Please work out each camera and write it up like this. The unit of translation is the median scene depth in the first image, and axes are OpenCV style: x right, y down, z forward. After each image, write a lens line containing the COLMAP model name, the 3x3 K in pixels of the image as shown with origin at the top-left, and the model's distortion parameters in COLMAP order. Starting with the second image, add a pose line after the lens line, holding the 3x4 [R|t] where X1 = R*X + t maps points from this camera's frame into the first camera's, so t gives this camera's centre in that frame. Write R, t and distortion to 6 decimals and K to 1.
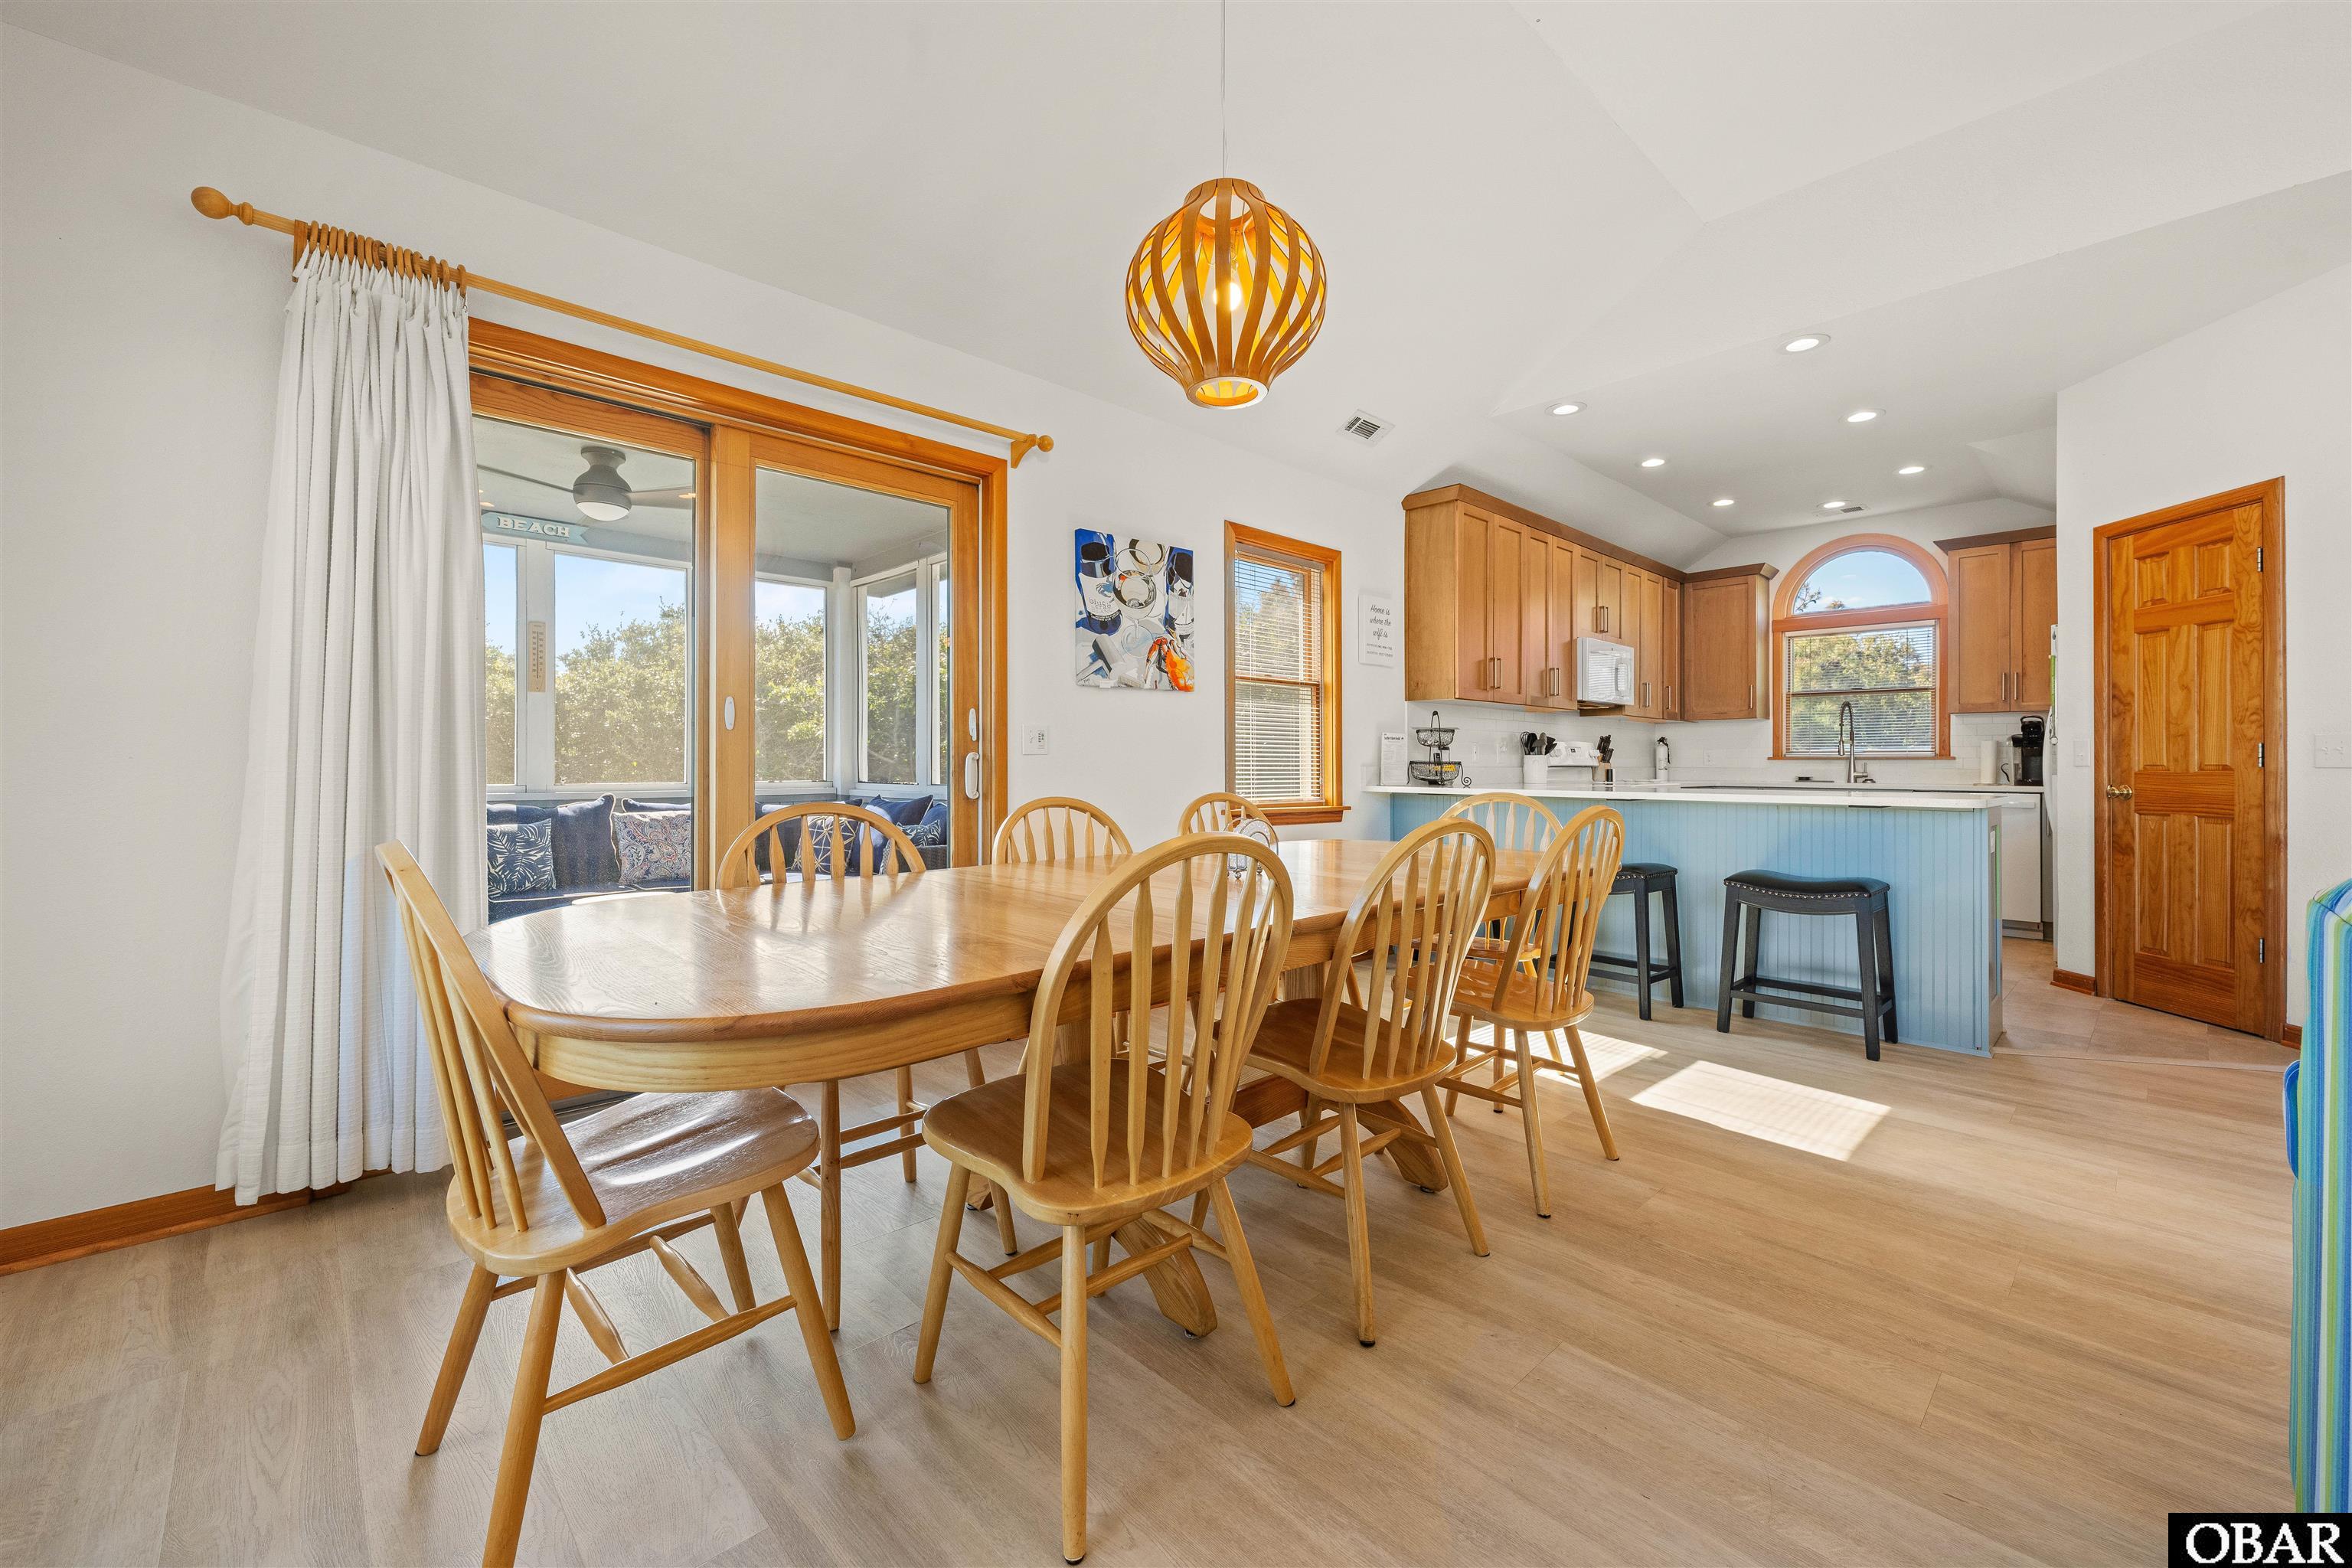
lens RADIAL K [[947.9, 0, 1175.9], [0, 947.9, 761.5], [0, 0, 1]] dist [-0.001328, 0.000023]
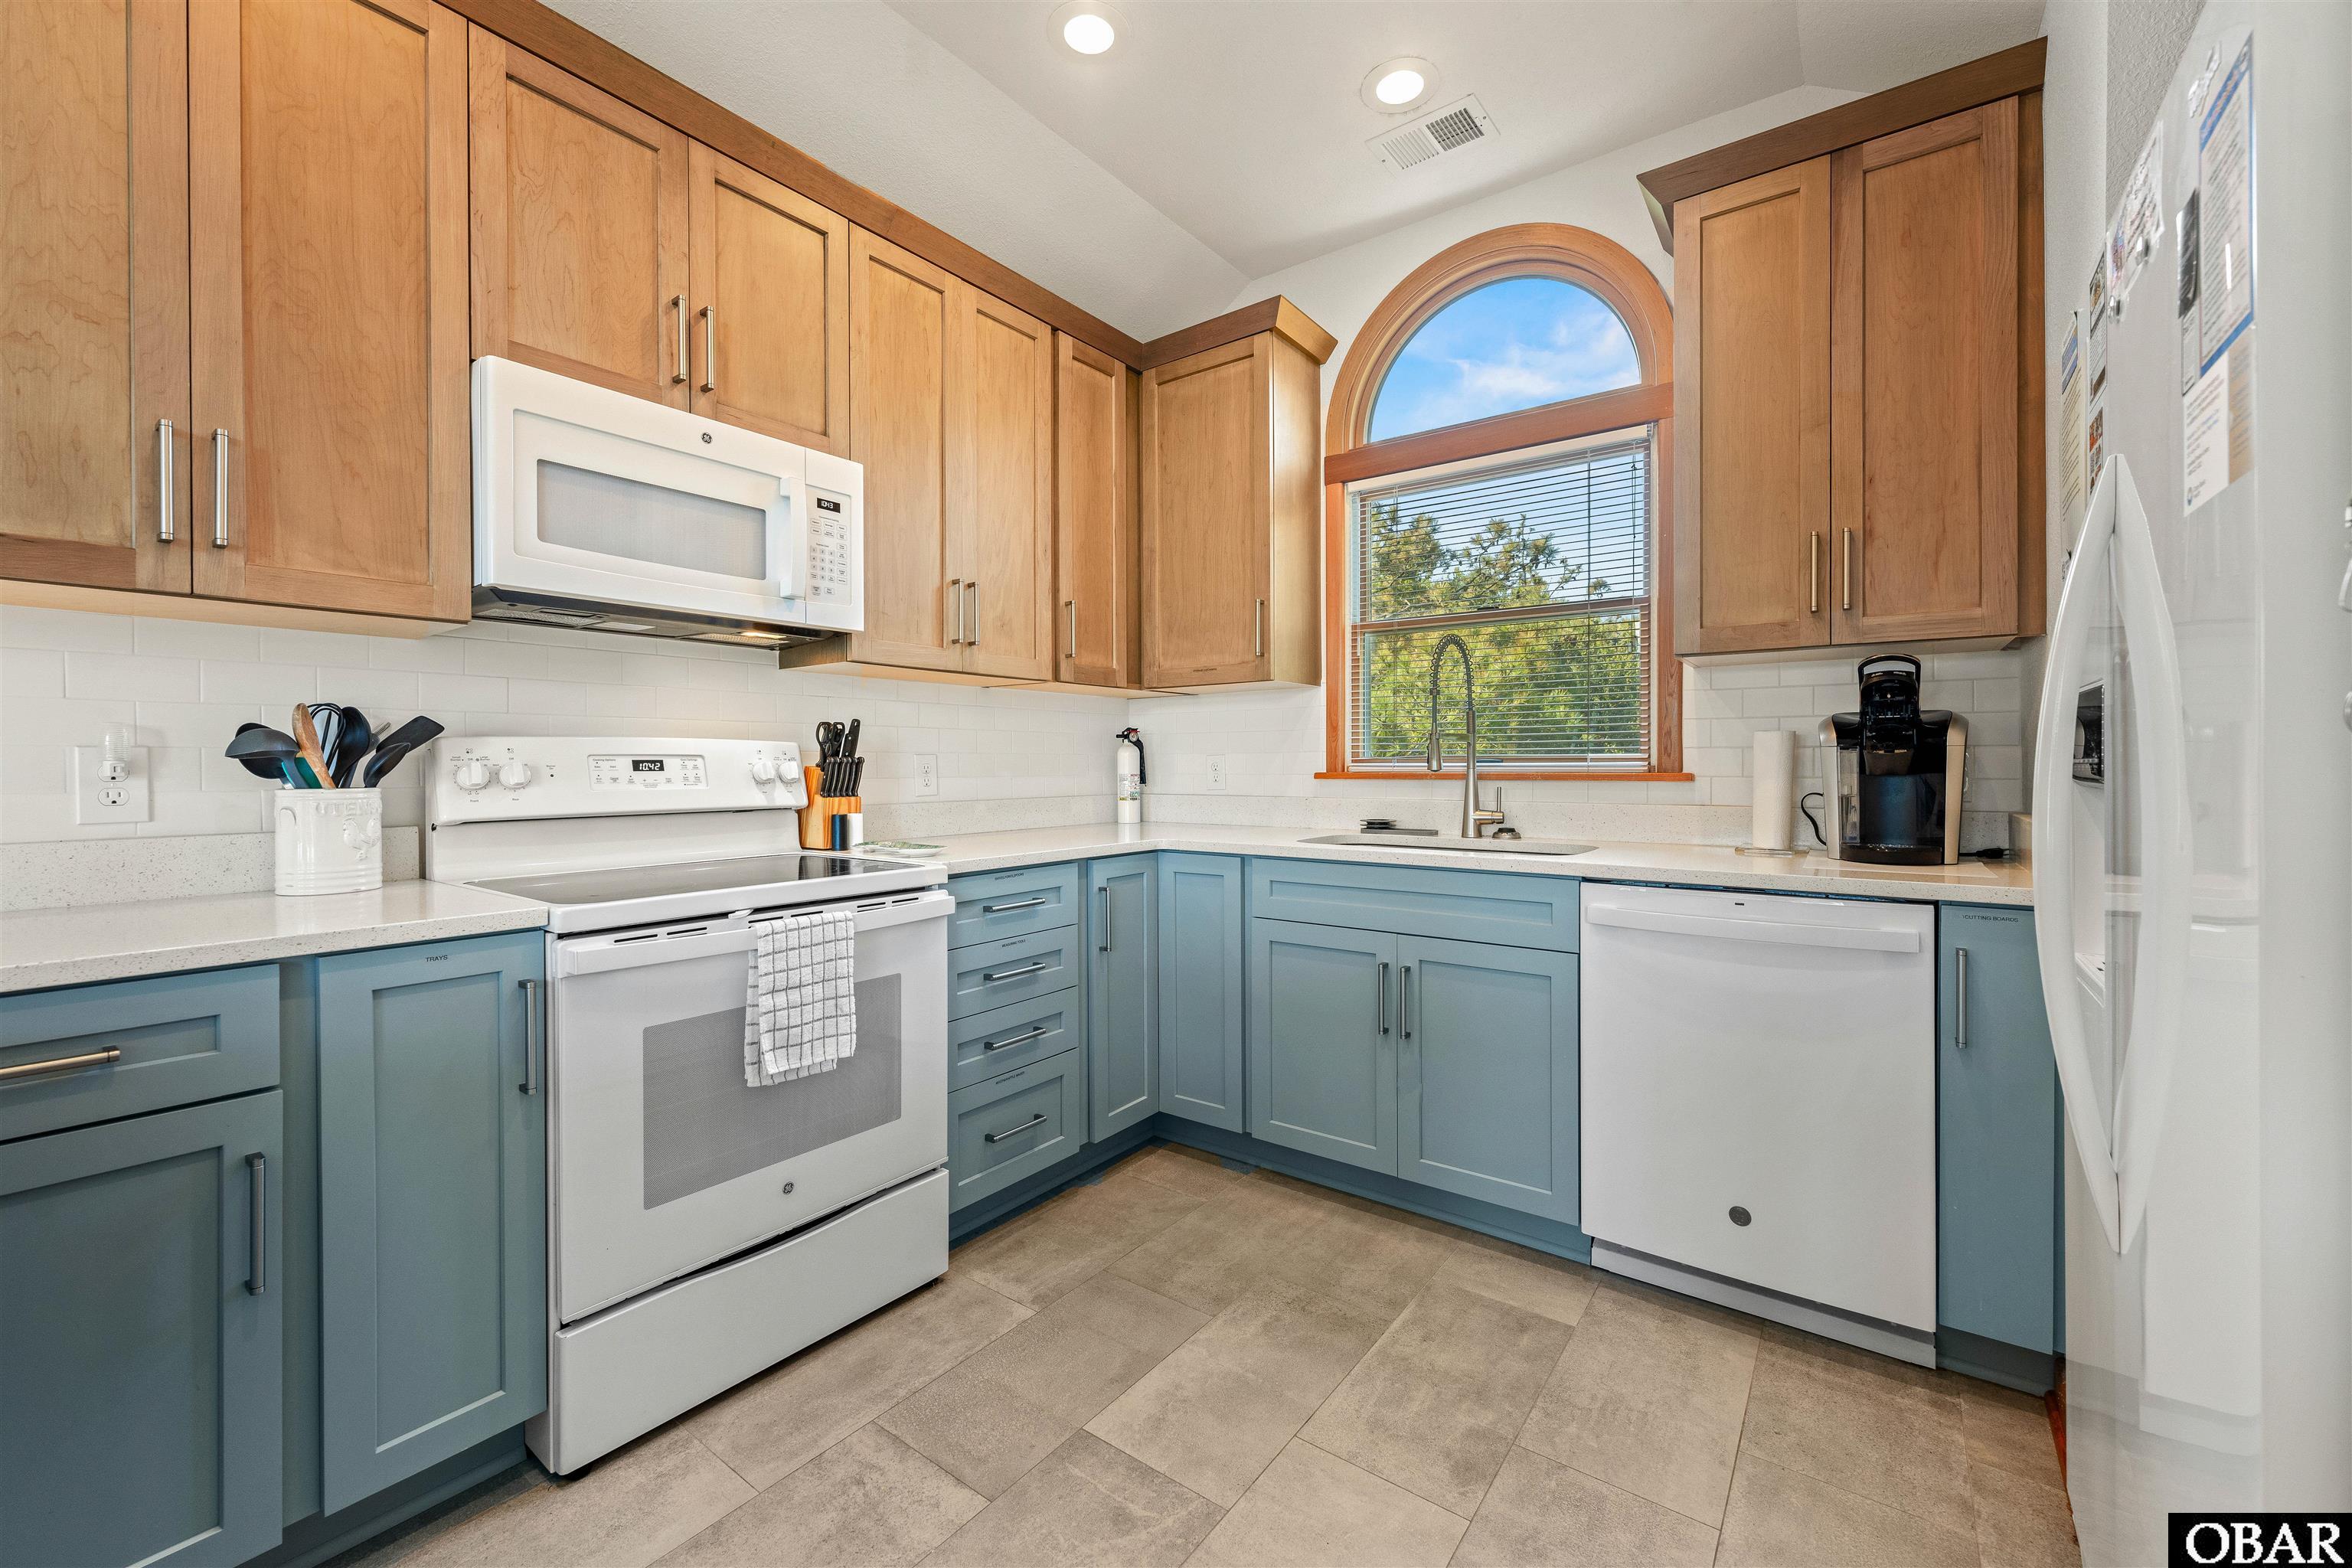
lens RADIAL K [[947.9, 0, 1174.4], [0, 947.9, 778.0], [0, 0, 1]] dist [-0.001328, 0.000023]
pose [[0.985105, -0.009605, 0.171685, 0.548111], [0.007012, 0.999852, 0.015699, -0.010852], [-0.171810, -0.014261, 0.985027, 0.655501]]
